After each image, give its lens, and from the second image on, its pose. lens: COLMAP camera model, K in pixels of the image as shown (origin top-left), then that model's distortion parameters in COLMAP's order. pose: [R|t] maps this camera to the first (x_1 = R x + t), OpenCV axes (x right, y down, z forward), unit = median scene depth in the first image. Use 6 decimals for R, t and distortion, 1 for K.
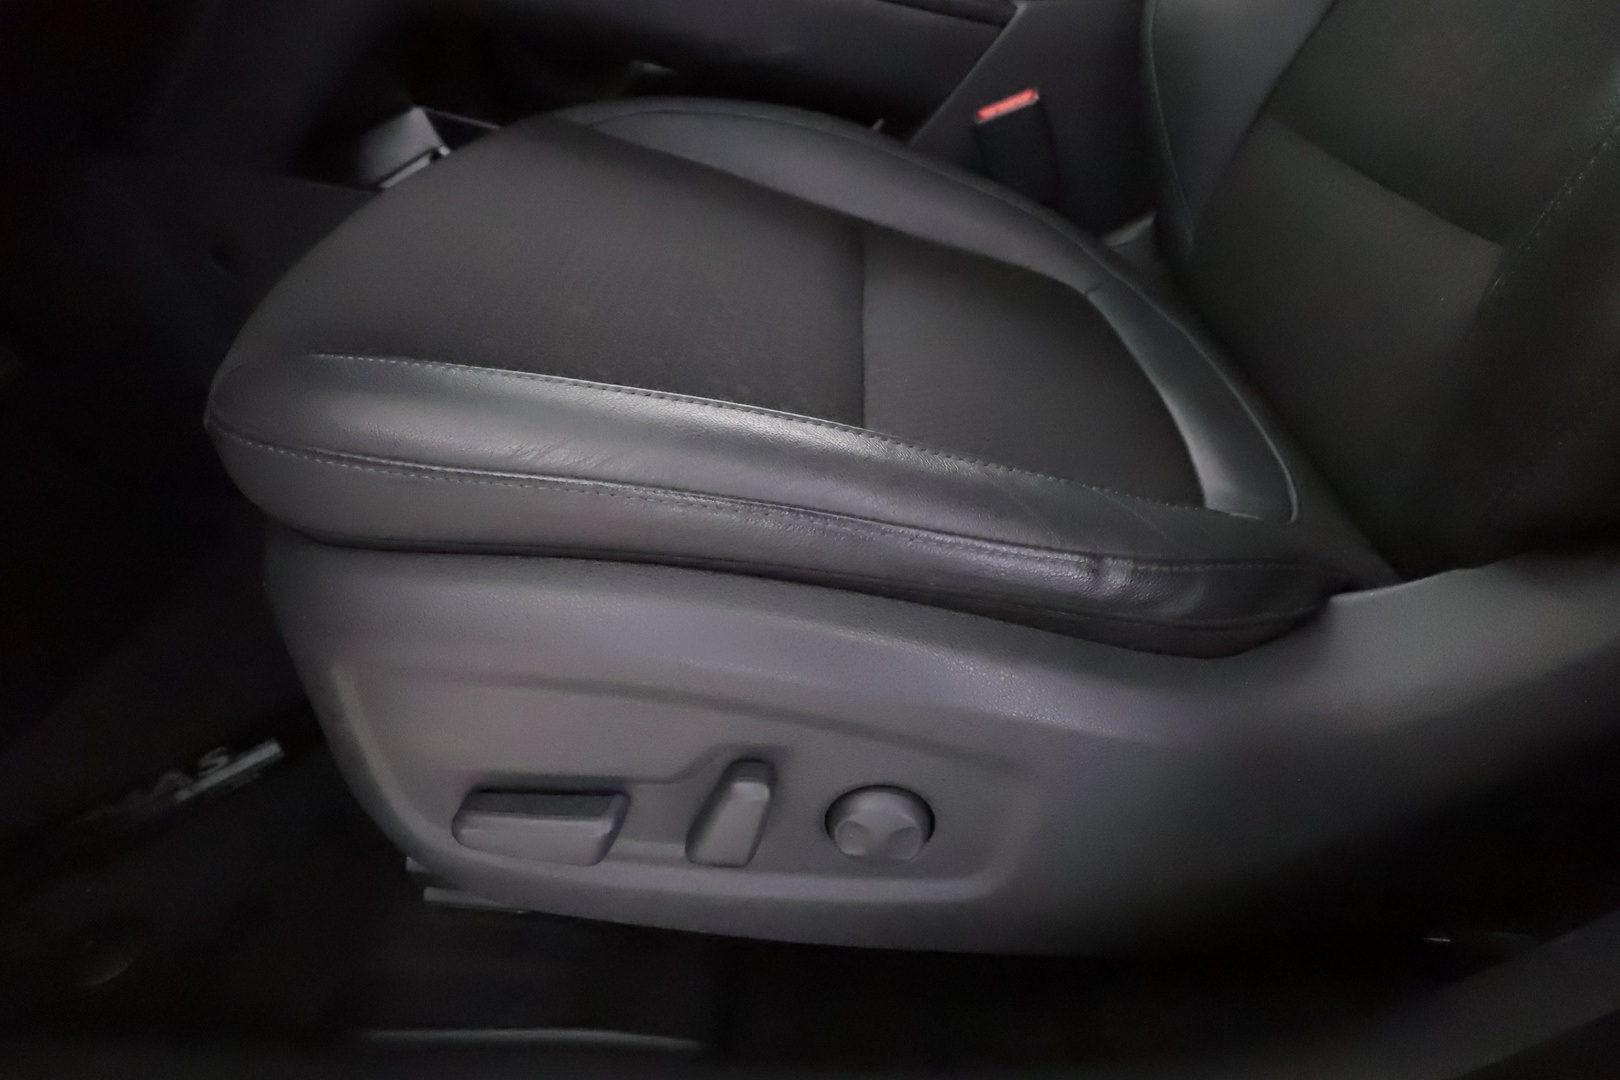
lens RADIAL K [[886.6, 0, 810.0], [0, 886.6, 540.0], [0, 0, 1]] dist [0.022766, -0.000096]
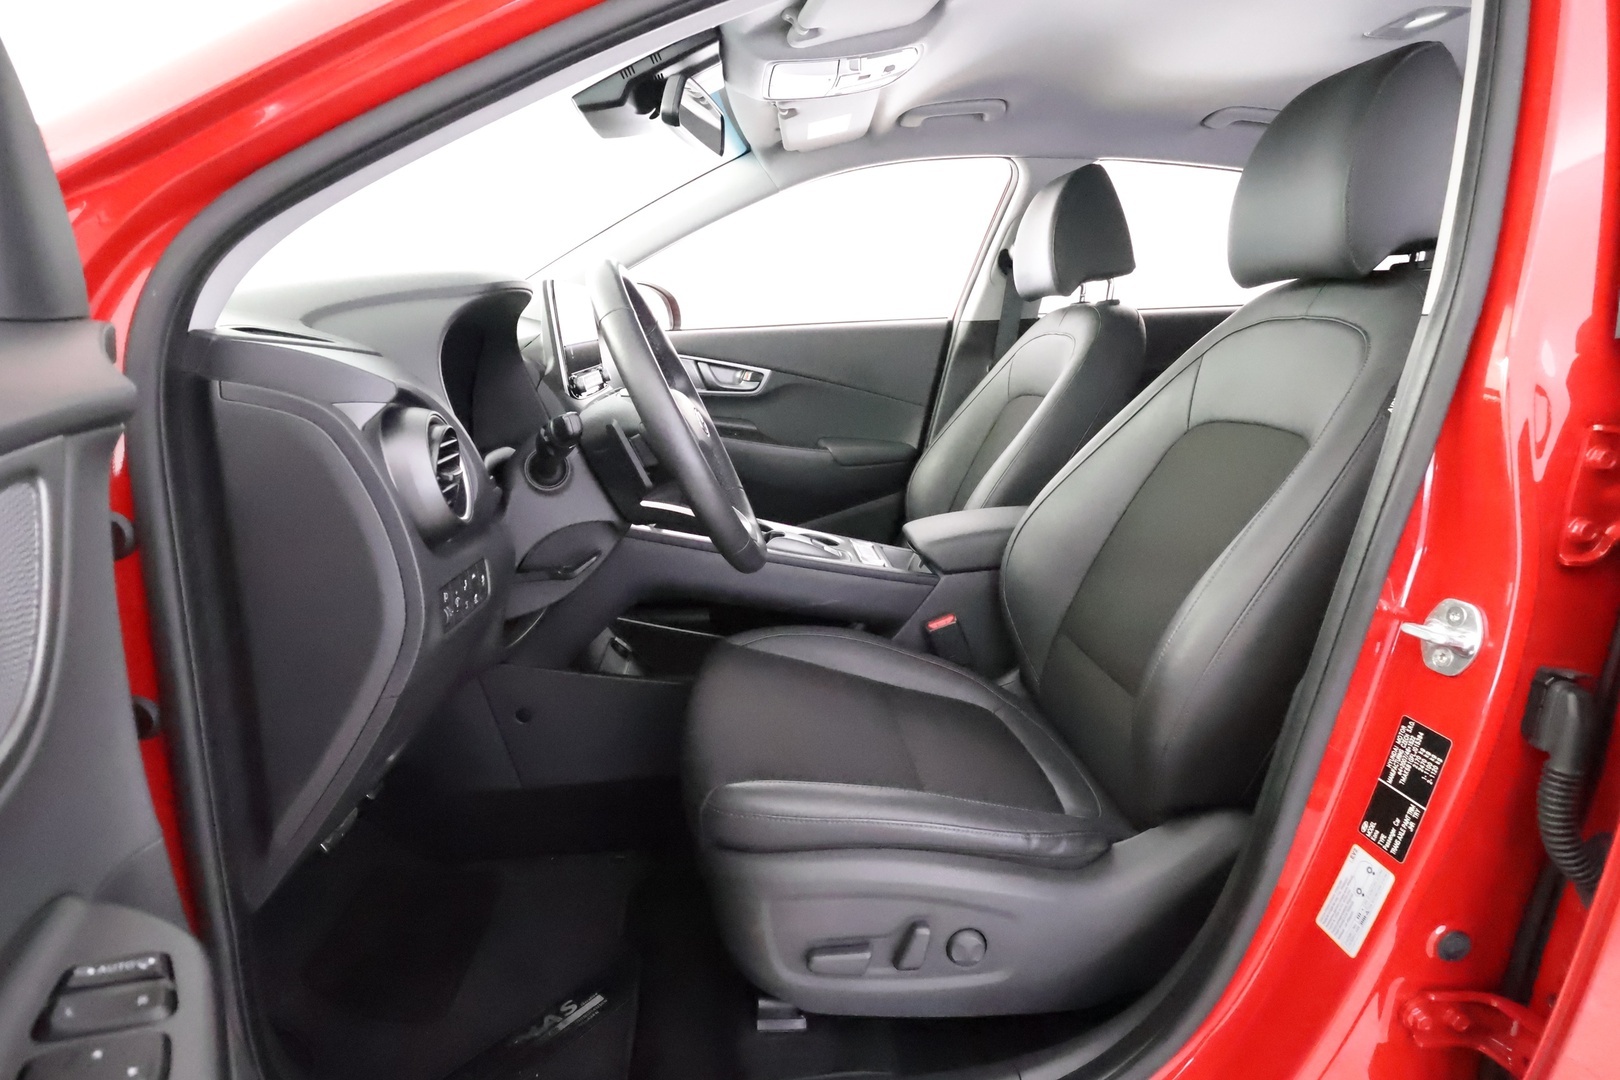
lens RADIAL K [[886.6, 0, 810.0], [0, 886.6, 540.0], [0, 0, 1]] dist [0.022766, -0.000096]
pose [[0.989778, -0.028814, 0.139676, -0.432305], [0.079960, 0.923087, -0.376188, 0.099094], [-0.118094, 0.383511, 0.915955, -1.094765]]
